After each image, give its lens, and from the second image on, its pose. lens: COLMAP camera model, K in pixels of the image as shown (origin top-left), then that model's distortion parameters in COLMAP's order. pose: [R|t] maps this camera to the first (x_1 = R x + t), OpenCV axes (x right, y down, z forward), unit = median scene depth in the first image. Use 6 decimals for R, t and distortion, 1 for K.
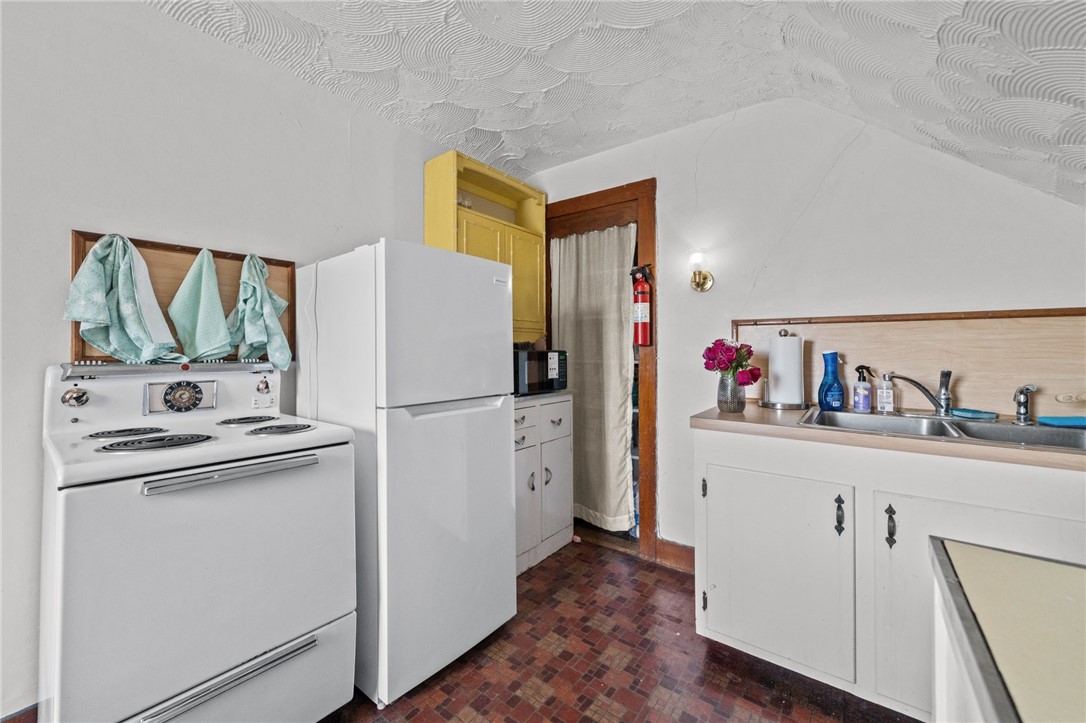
lens RADIAL K [[430.2, 0, 541.0], [0, 430.2, 351.4], [0, 0, 1]] dist [0.000536, -0.000855]
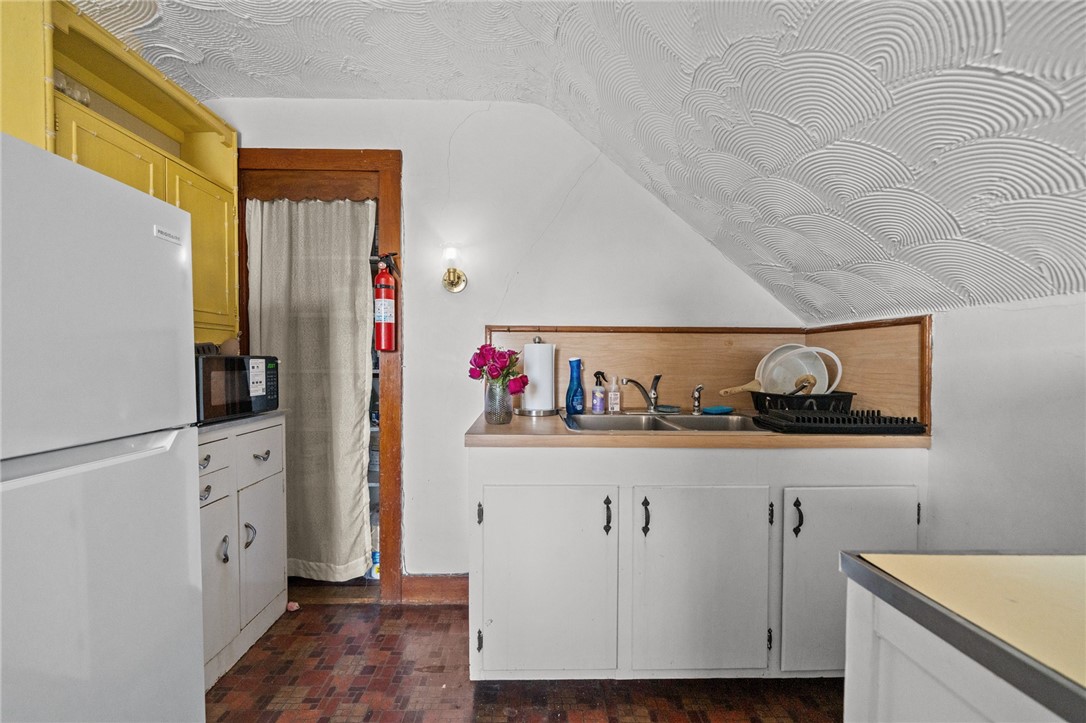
lens RADIAL K [[430.2, 0, 536.7], [0, 430.2, 369.2], [0, 0, 1]] dist [0.000536, -0.000855]
pose [[0.790470, -0.009587, 0.612426, -0.044941], [-0.002370, 0.999822, 0.018711, 0.005583], [-0.612496, -0.016243, 0.790307, 0.177126]]
